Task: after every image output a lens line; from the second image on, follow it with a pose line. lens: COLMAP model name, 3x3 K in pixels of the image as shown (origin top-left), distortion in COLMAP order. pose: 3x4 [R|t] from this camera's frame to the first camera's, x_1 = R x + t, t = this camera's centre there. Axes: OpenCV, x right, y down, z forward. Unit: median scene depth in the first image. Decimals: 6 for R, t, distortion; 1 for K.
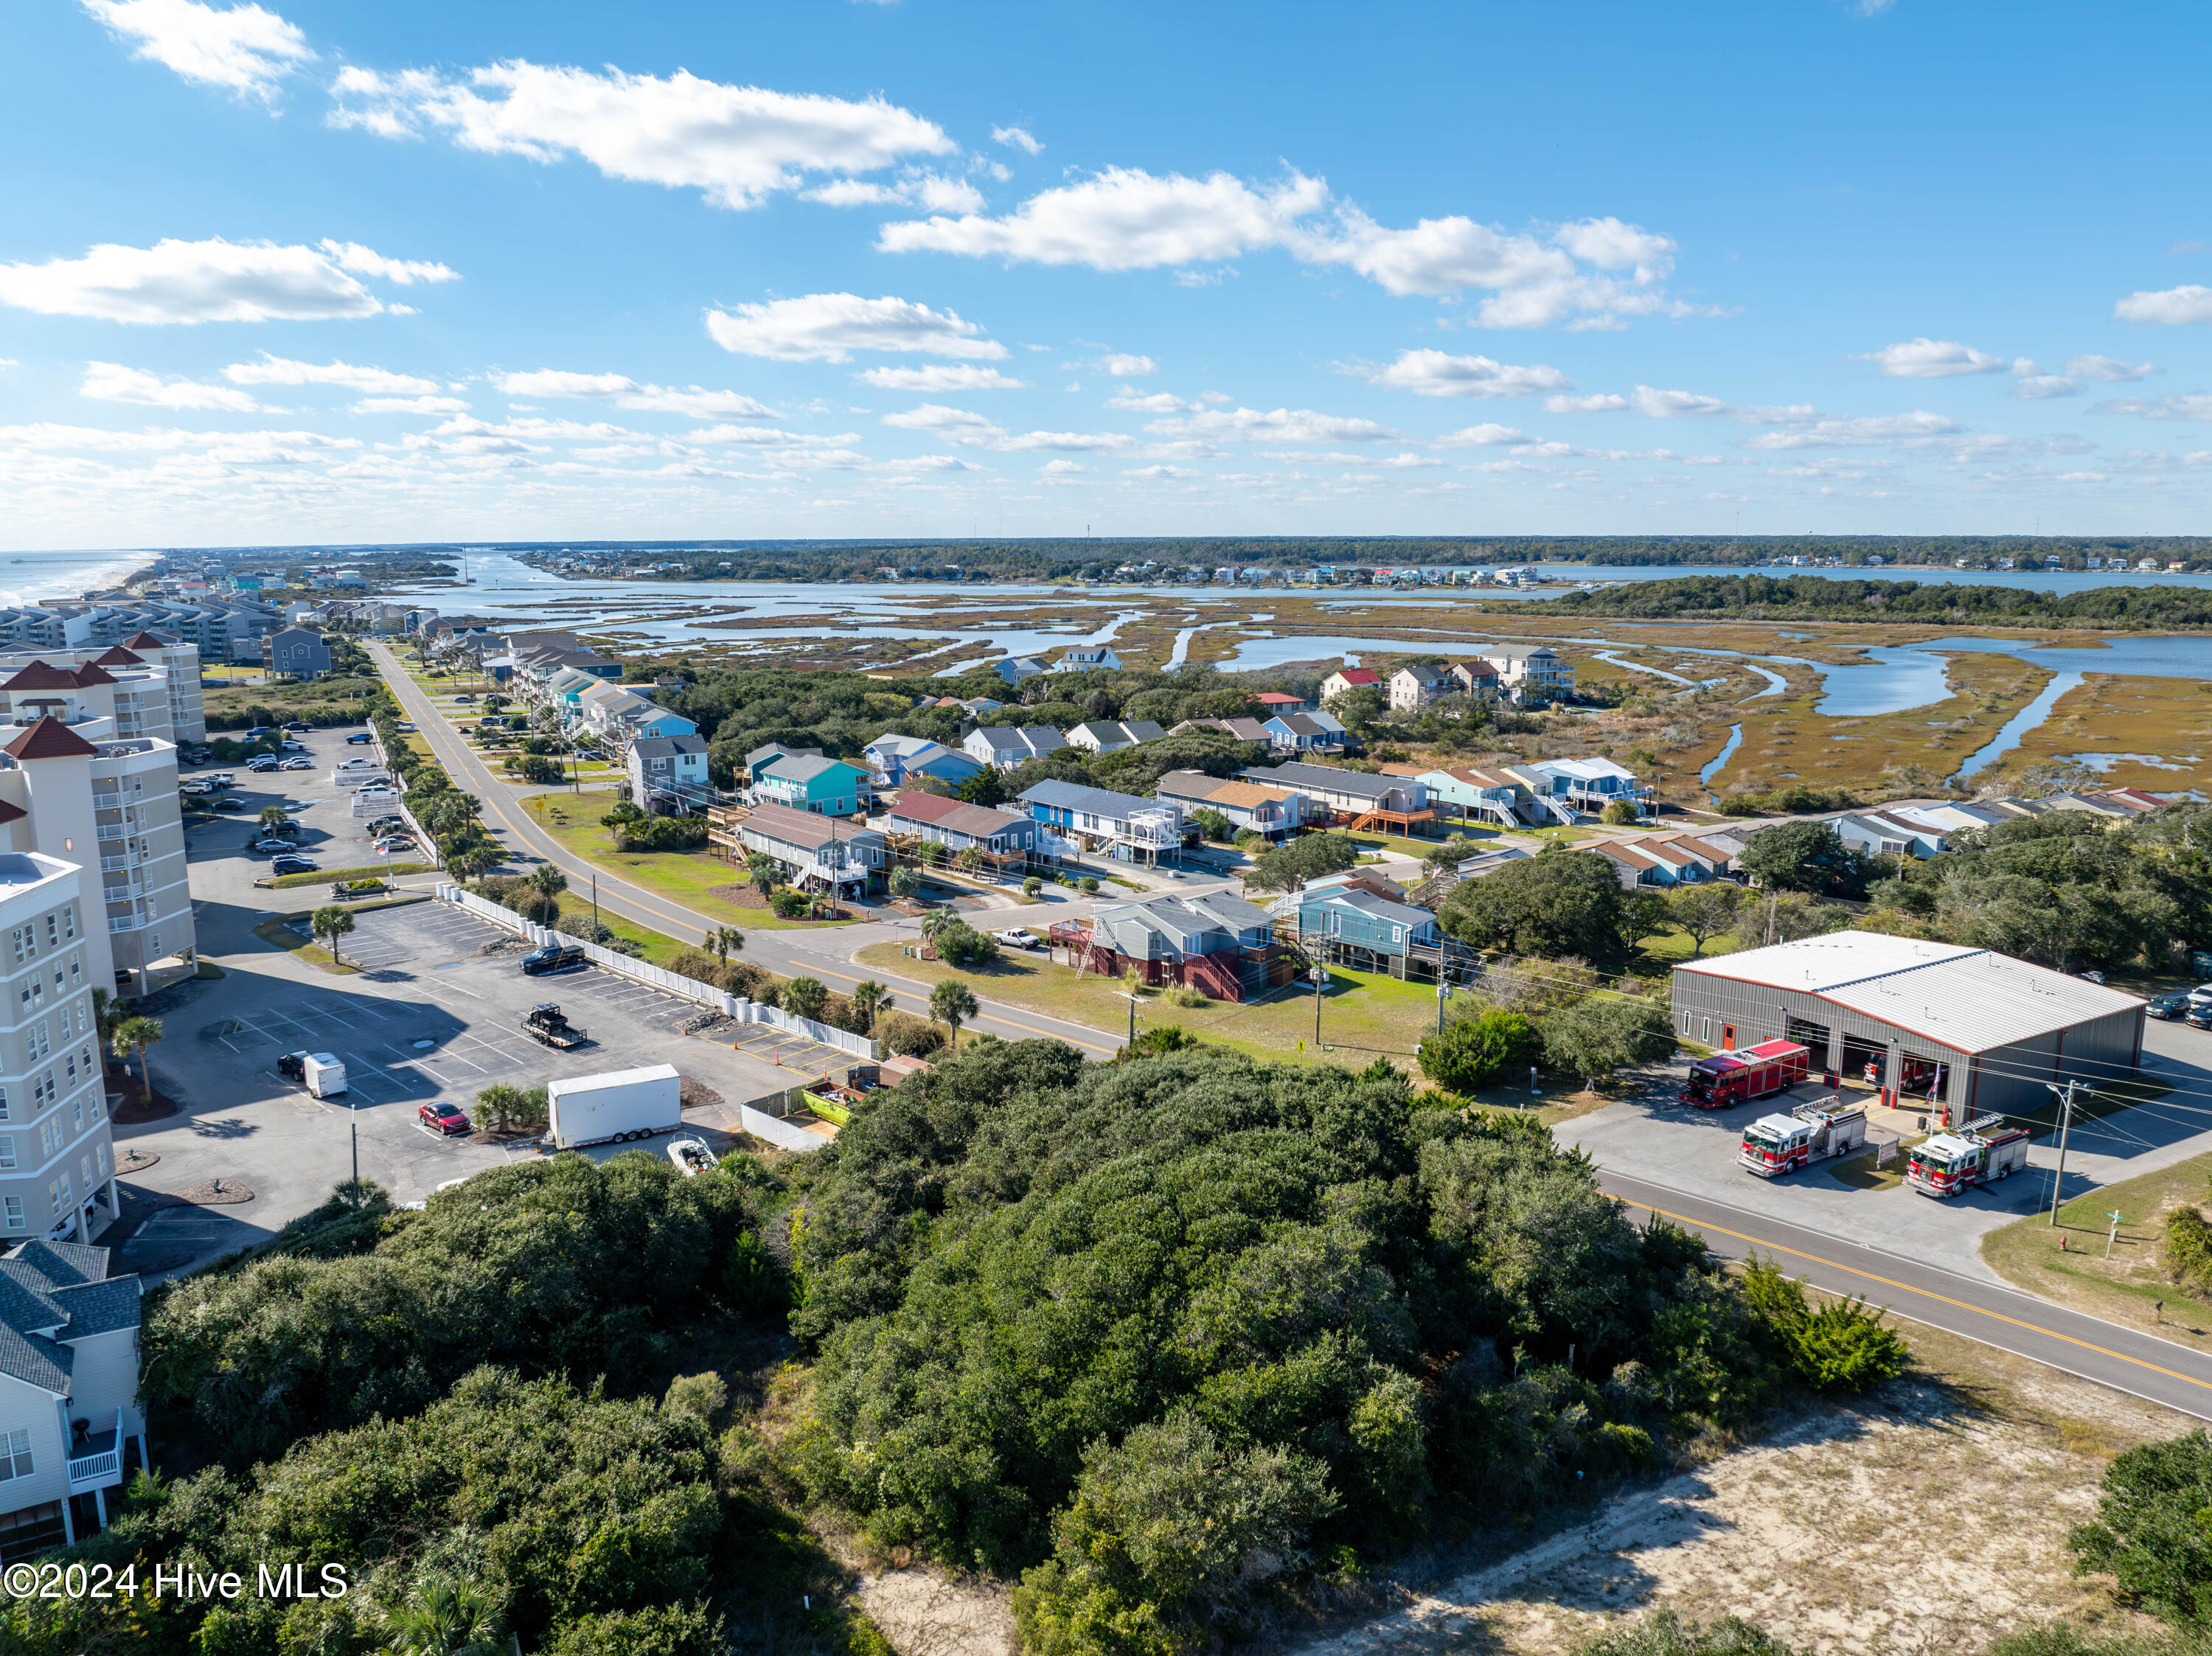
lens RADIAL K [[1563.5, 0, 1110.1], [0, 1563.5, 816.4], [0, 0, 1]] dist [-0.033728, -0.005252]
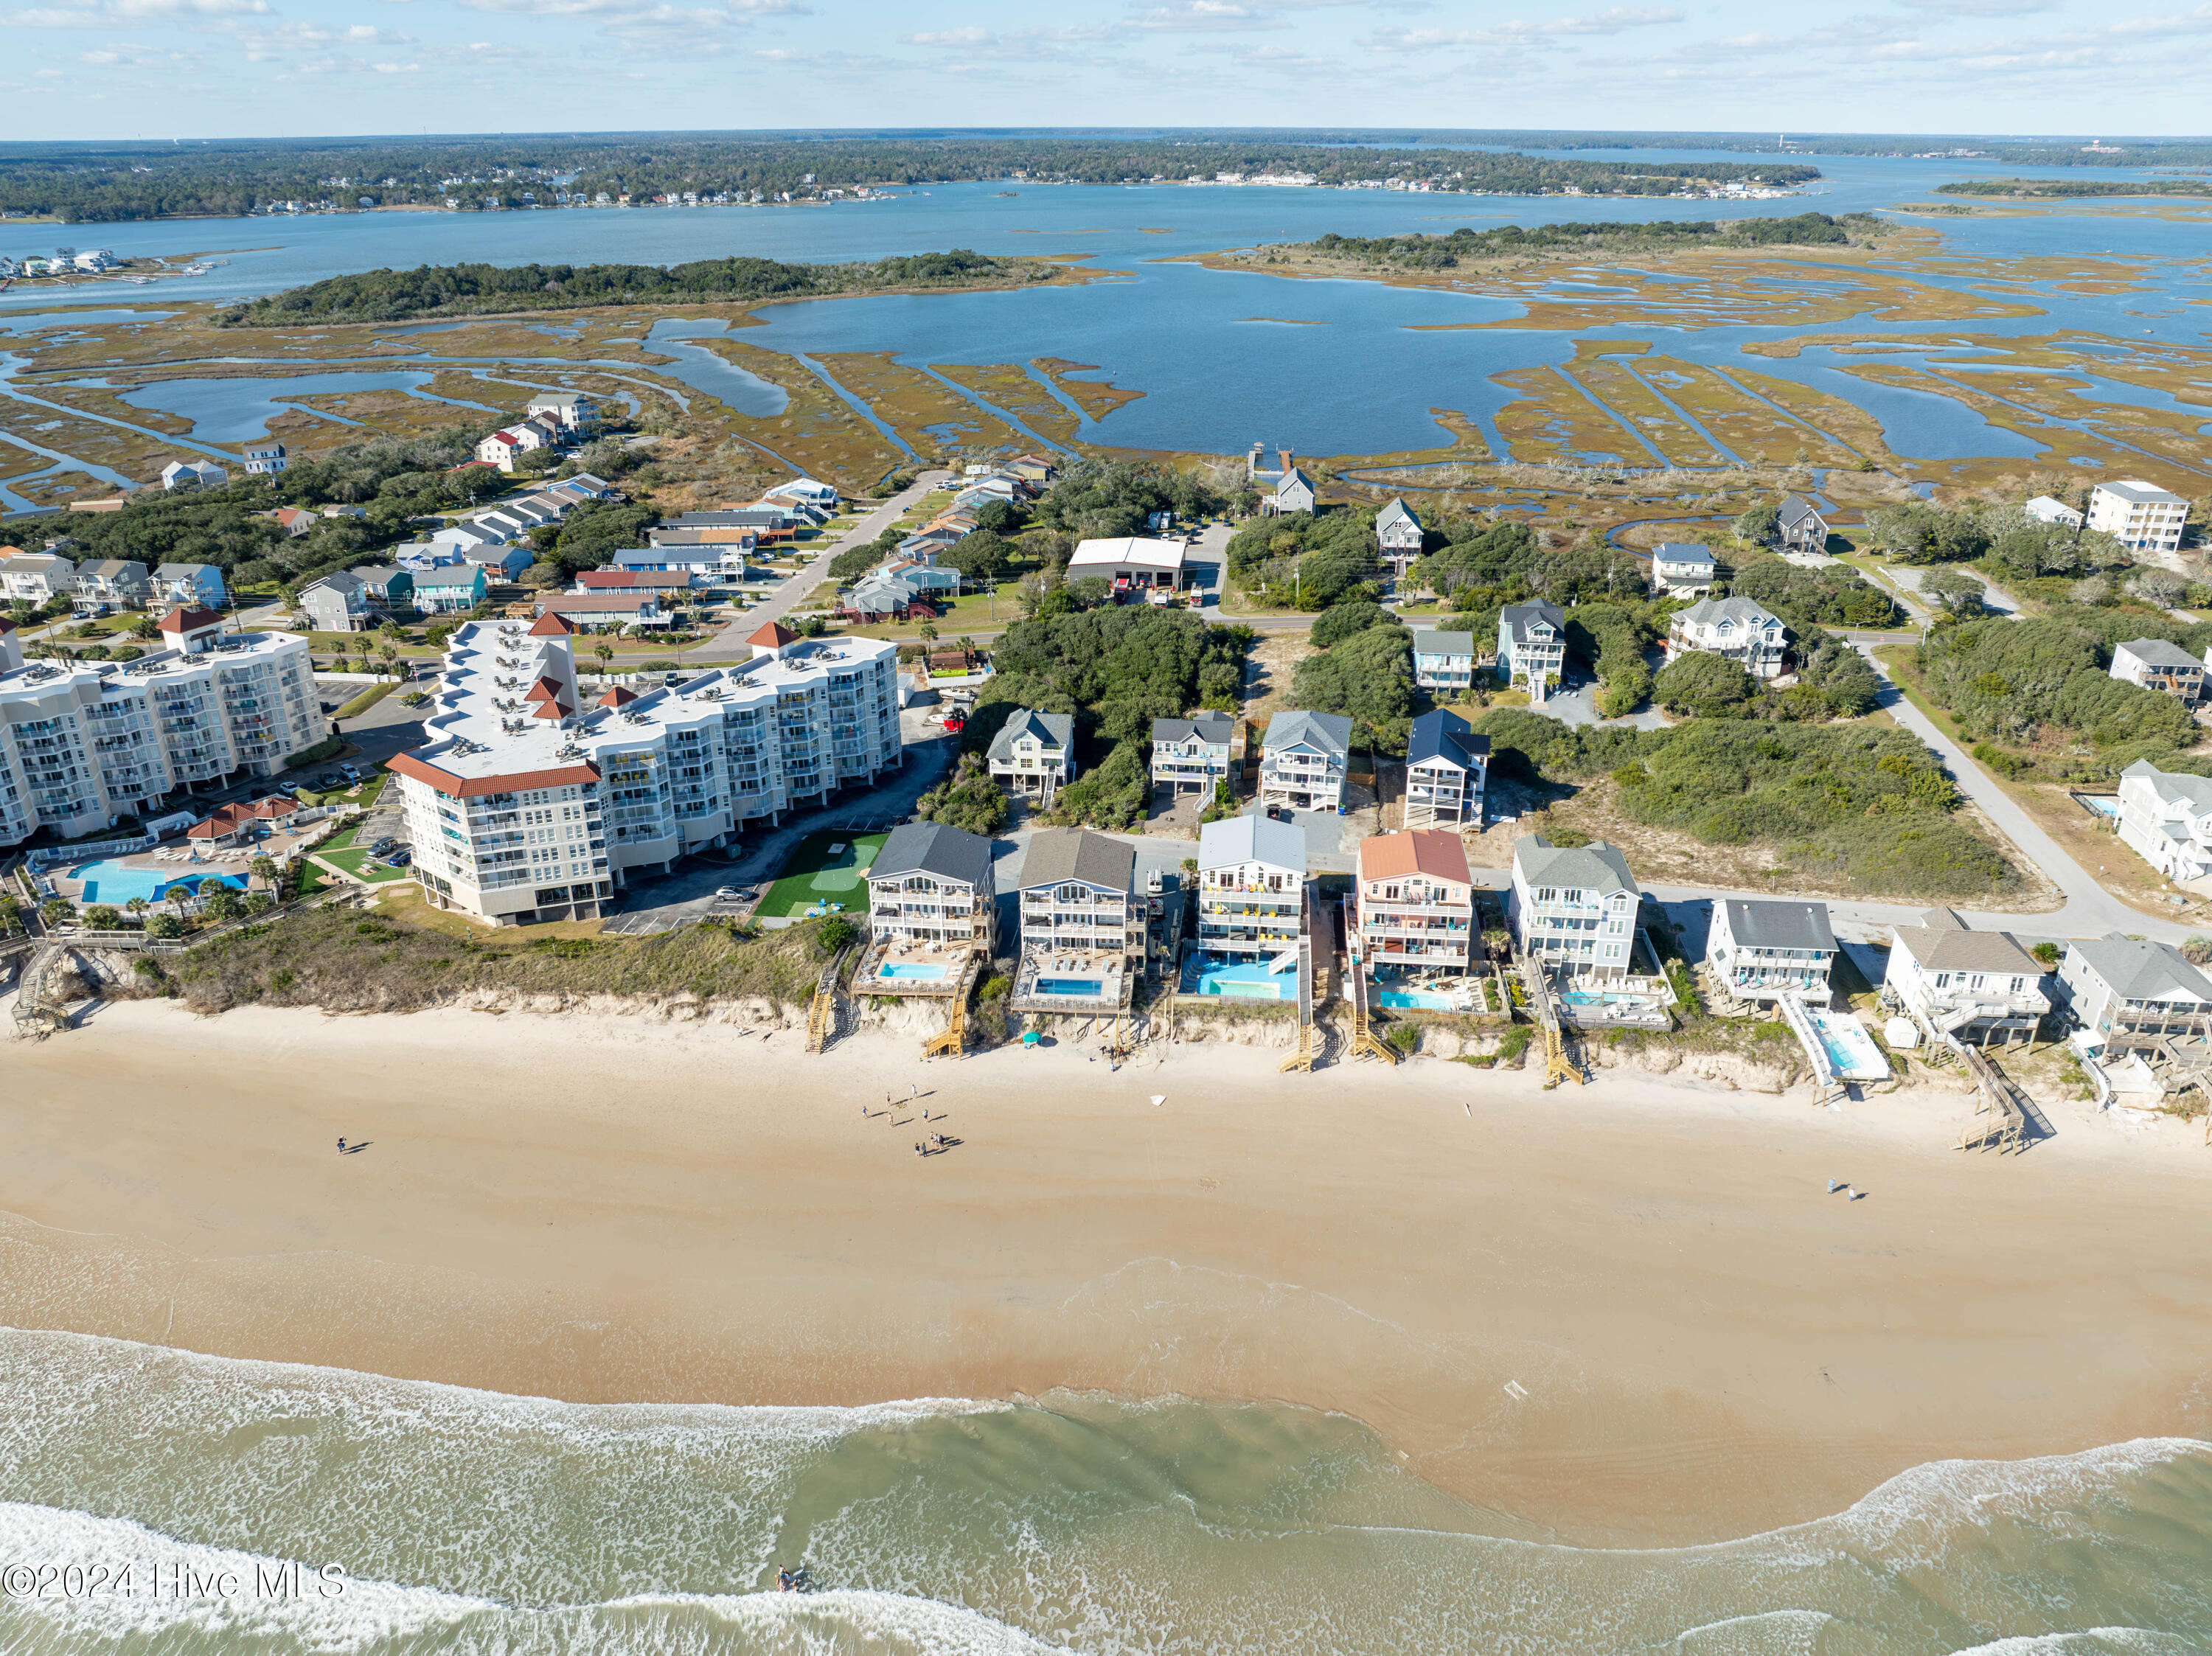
lens RADIAL K [[1558.3, 0, 1107.6], [0, 1558.3, 822.6], [0, 0, 1]] dist [-0.034345, -0.003990]
pose [[0.586828, -0.332031, 0.738504, -0.617533], [0.142917, 0.940212, 0.309155, -0.109842], [-0.796999, -0.075876, 0.599195, -0.266565]]
